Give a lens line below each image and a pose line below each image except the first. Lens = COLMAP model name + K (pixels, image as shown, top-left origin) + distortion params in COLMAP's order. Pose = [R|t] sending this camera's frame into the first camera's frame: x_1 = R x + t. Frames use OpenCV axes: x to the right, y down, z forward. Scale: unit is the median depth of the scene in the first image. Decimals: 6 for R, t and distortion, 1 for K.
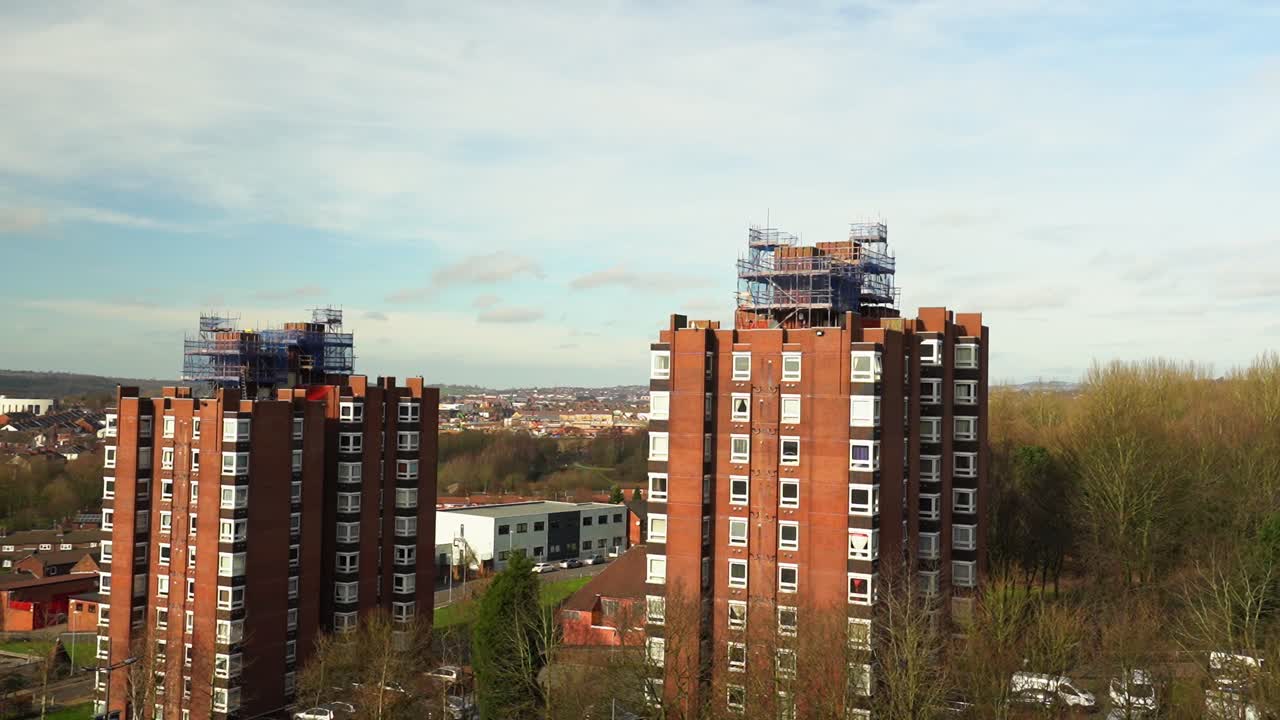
lens RADIAL K [[1037.1, 0, 641.5], [0, 1037.1, 323.6], [0, 0, 1]] dist [0.031369, 0.004045]
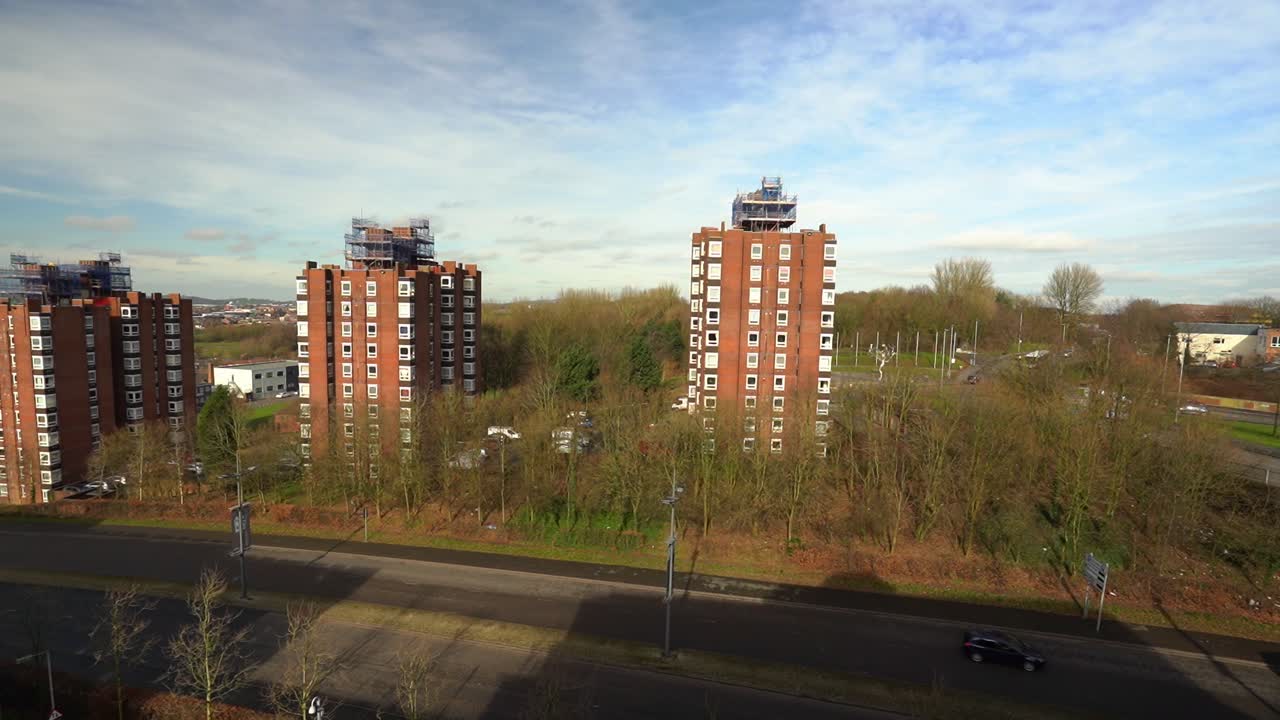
lens RADIAL K [[520.0, 0, 636.6], [0, 520.0, 323.8], [0, 0, 1]] dist [-0.052944, 0.012322]
pose [[0.925217, -0.011688, 0.379258, 0.226691], [-0.027600, 0.994804, 0.097991, -0.002259], [-0.378433, -0.101131, 0.920087, -0.113172]]
